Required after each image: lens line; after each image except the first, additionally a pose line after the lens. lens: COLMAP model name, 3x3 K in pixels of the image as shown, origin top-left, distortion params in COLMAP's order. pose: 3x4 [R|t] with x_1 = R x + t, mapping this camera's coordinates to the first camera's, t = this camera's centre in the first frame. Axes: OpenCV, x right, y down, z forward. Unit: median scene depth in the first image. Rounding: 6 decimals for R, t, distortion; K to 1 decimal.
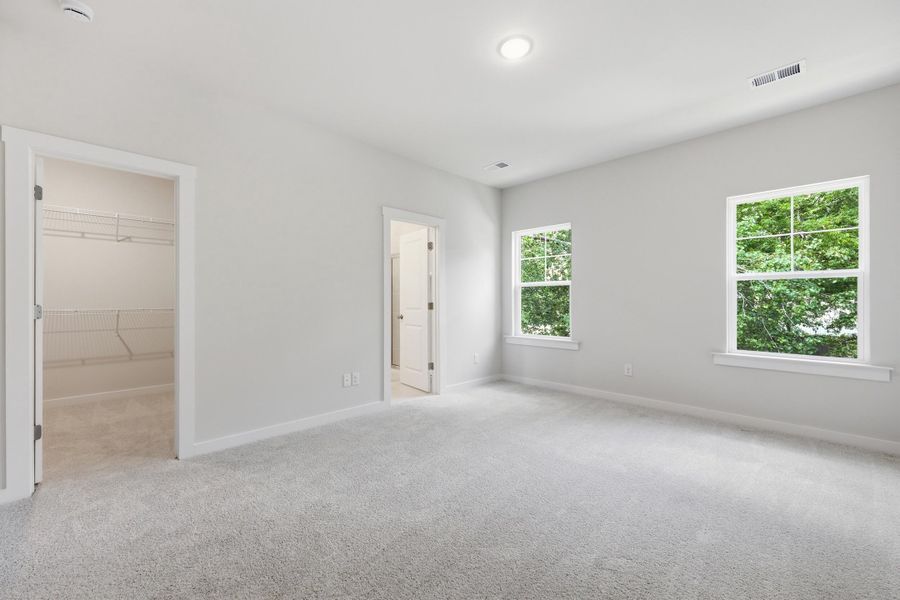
lens RADIAL K [[389.0, 0, 450.0], [0, 389.0, 300.0], [0, 0, 1]] dist [0.003506, 0.000382]
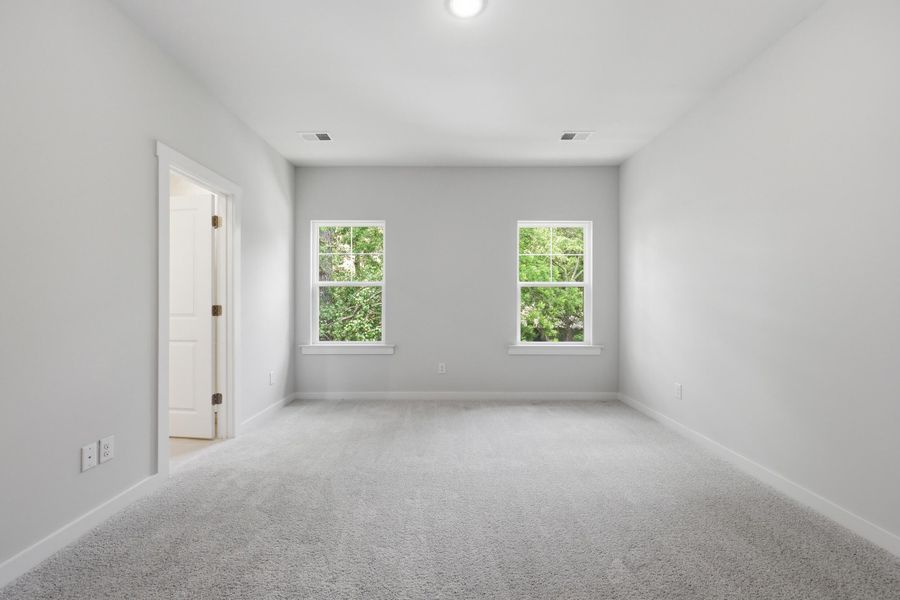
lens RADIAL K [[374.6, 0, 450.0], [0, 374.6, 300.0], [0, 0, 1]] dist [0.001659, 0.000011]
pose [[0.688909, 0.006451, 0.724819, -0.244220], [-0.002800, 0.999977, -0.006239, 0.000340], [-0.724843, 0.002268, 0.688911, 0.256104]]
